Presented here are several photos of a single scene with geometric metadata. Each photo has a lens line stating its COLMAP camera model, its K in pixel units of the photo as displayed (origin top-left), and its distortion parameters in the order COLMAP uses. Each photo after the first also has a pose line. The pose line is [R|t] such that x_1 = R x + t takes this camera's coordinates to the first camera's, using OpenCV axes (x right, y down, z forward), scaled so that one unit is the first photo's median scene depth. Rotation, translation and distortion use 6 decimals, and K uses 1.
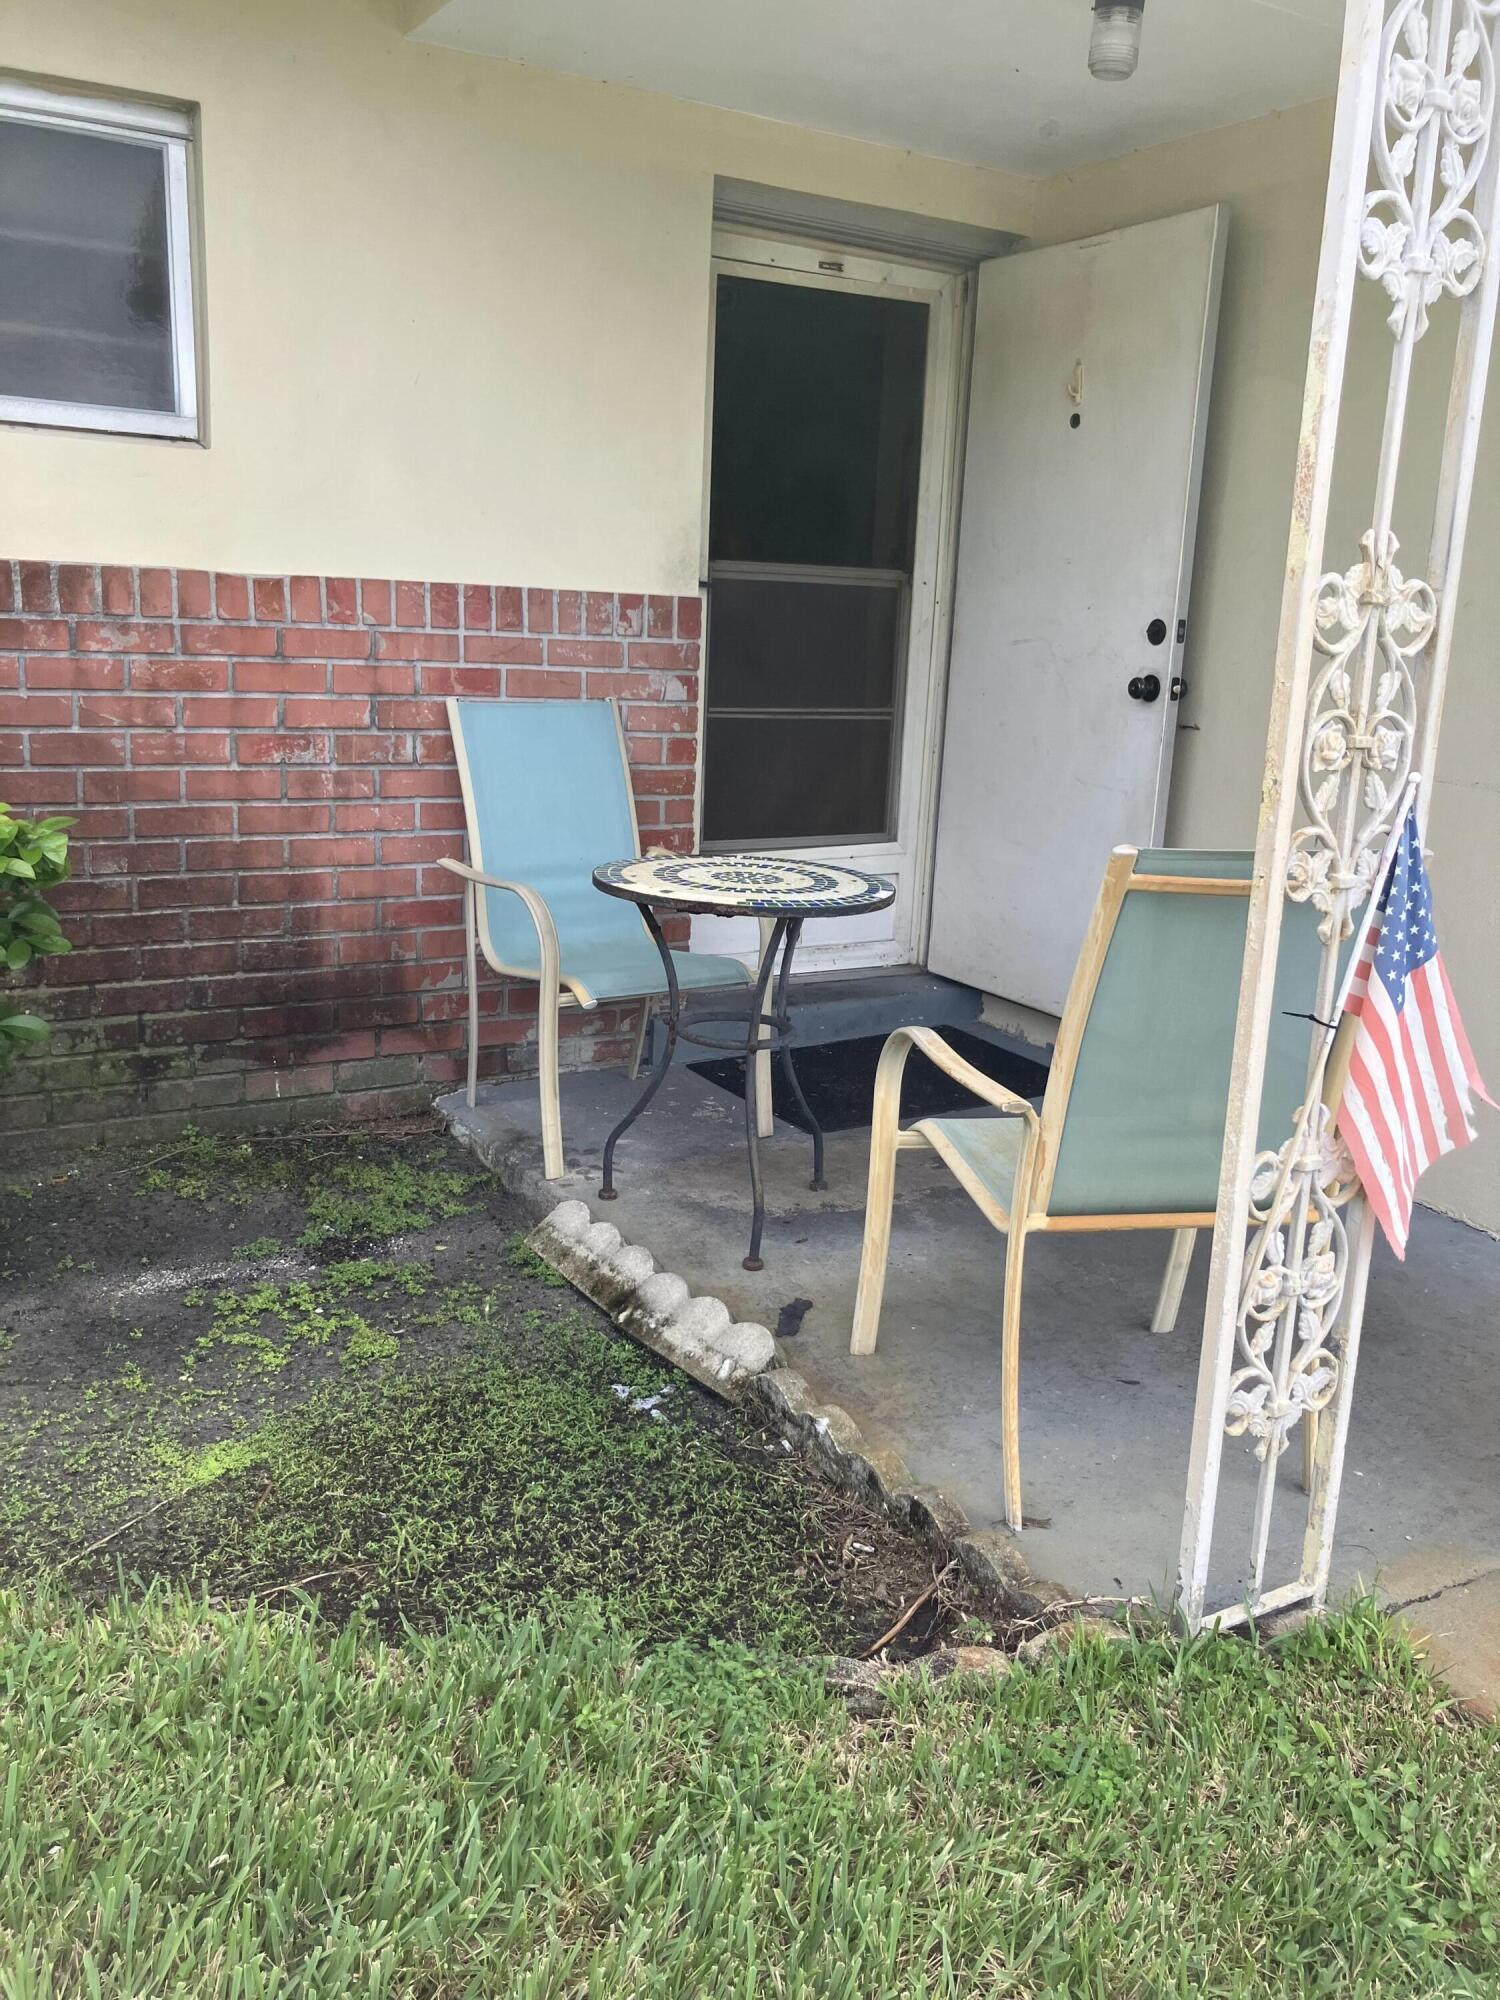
lens RADIAL K [[1723.6, 0, 750.0], [0, 1723.6, 1000.0], [0, 0, 1]] dist [0.087865, 0.007412]
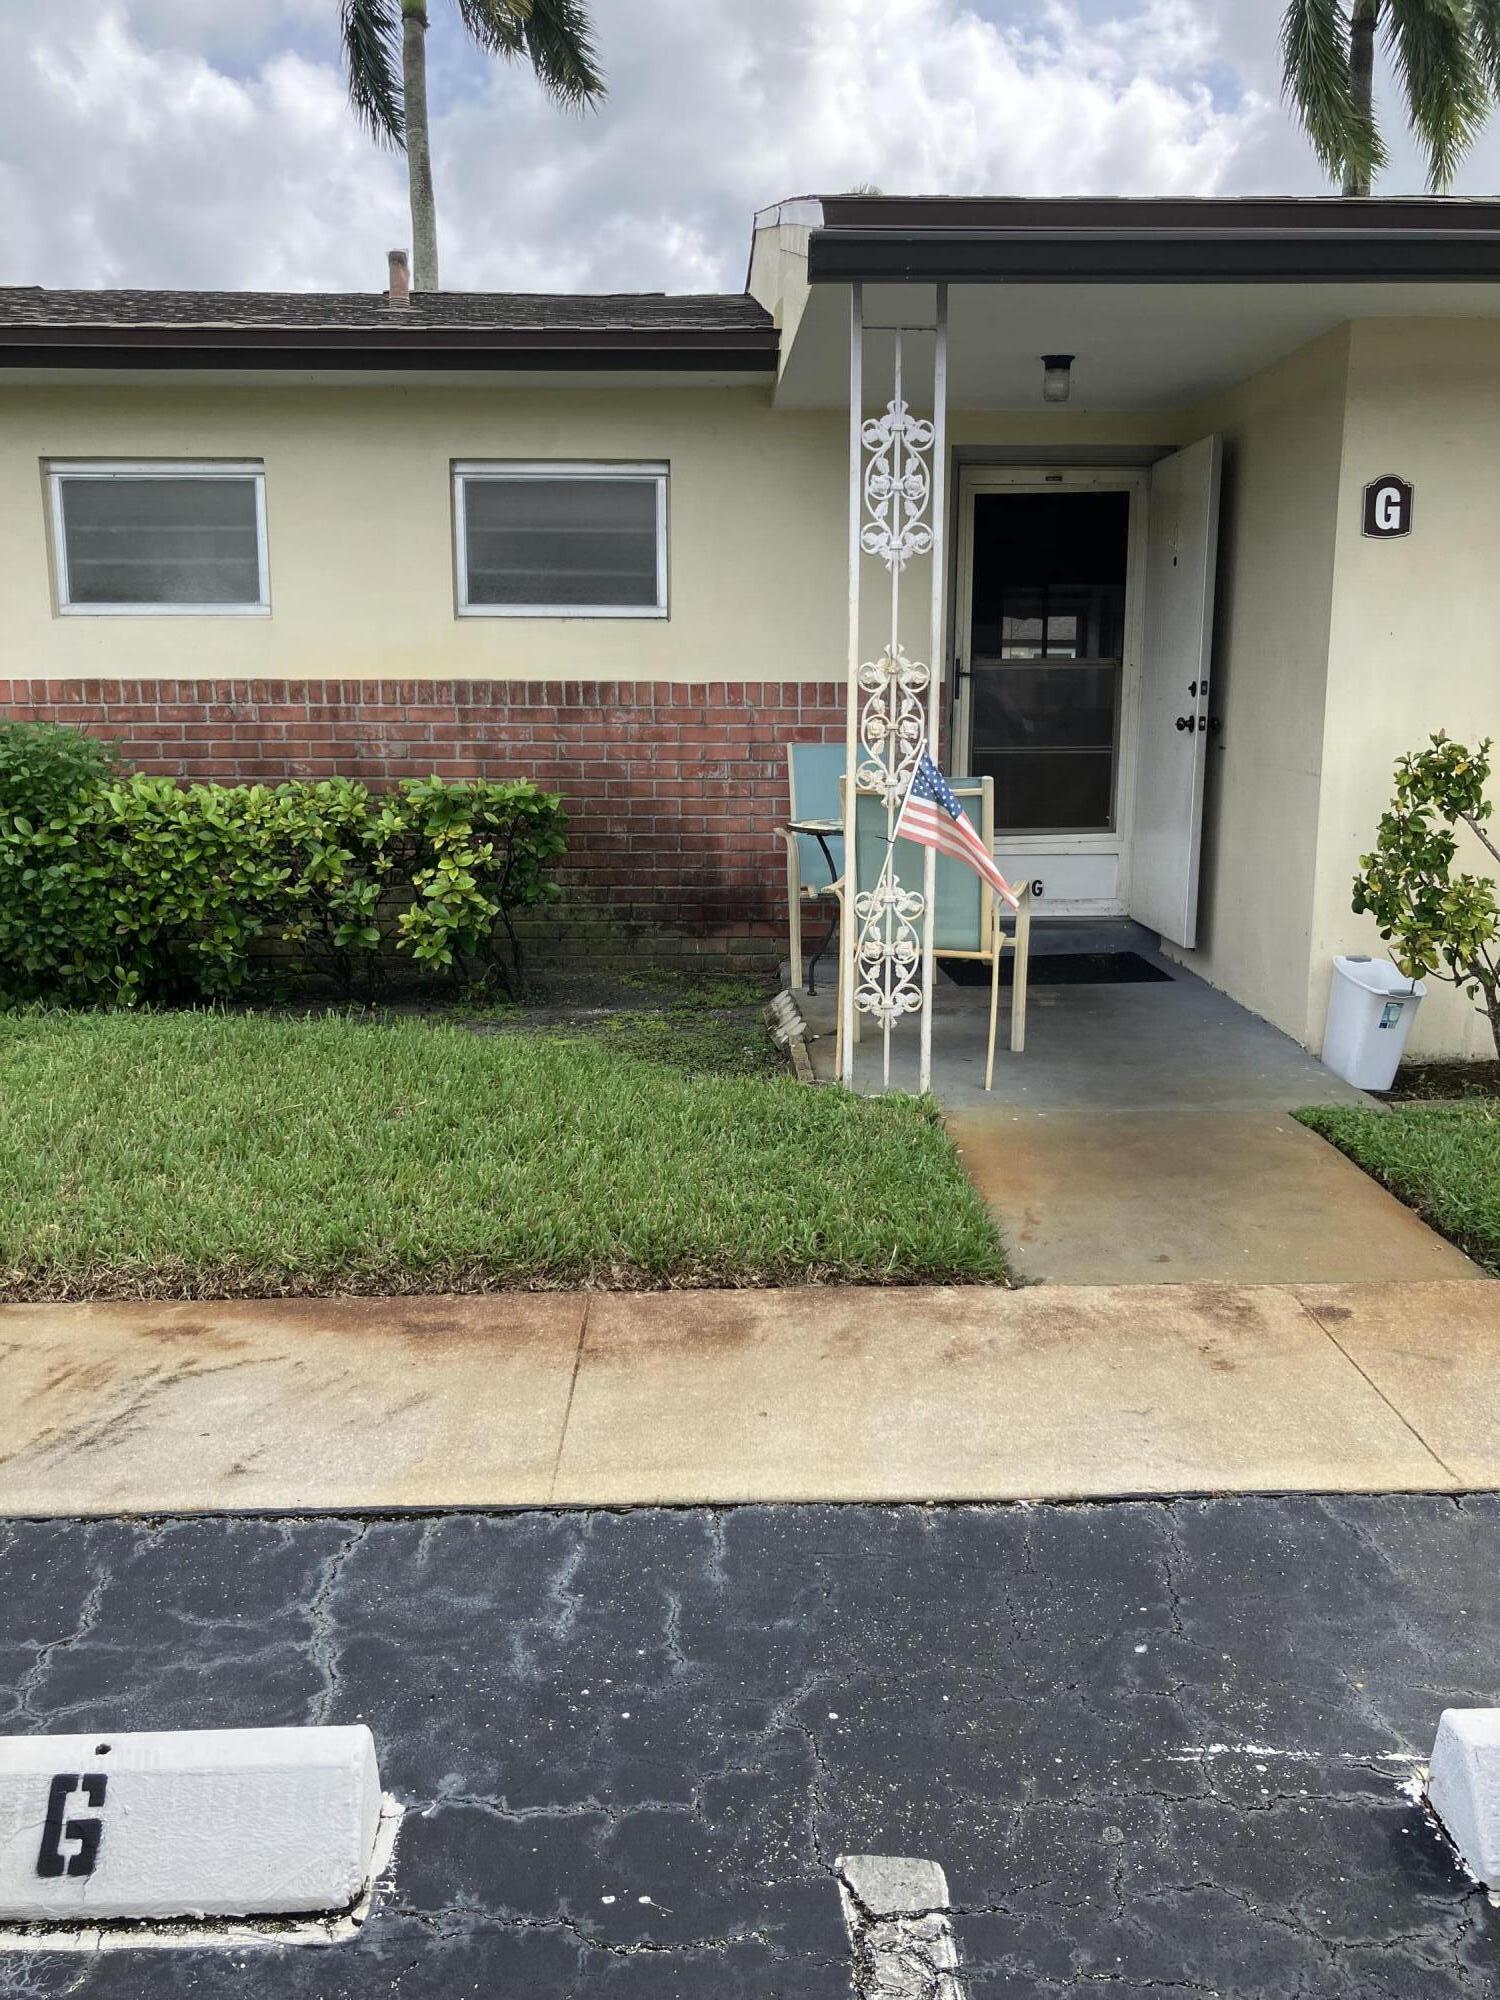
lens RADIAL K [[1673.7, 0, 750.0], [0, 1673.7, 1000.0], [0, 0, 1]] dist [0.273990, -0.002018]
pose [[0.882789, 0.046813, -0.467432, 0.691275], [-0.073329, 0.996557, -0.038683, 0.186671], [0.464012, 0.068425, 0.883182, -0.648418]]
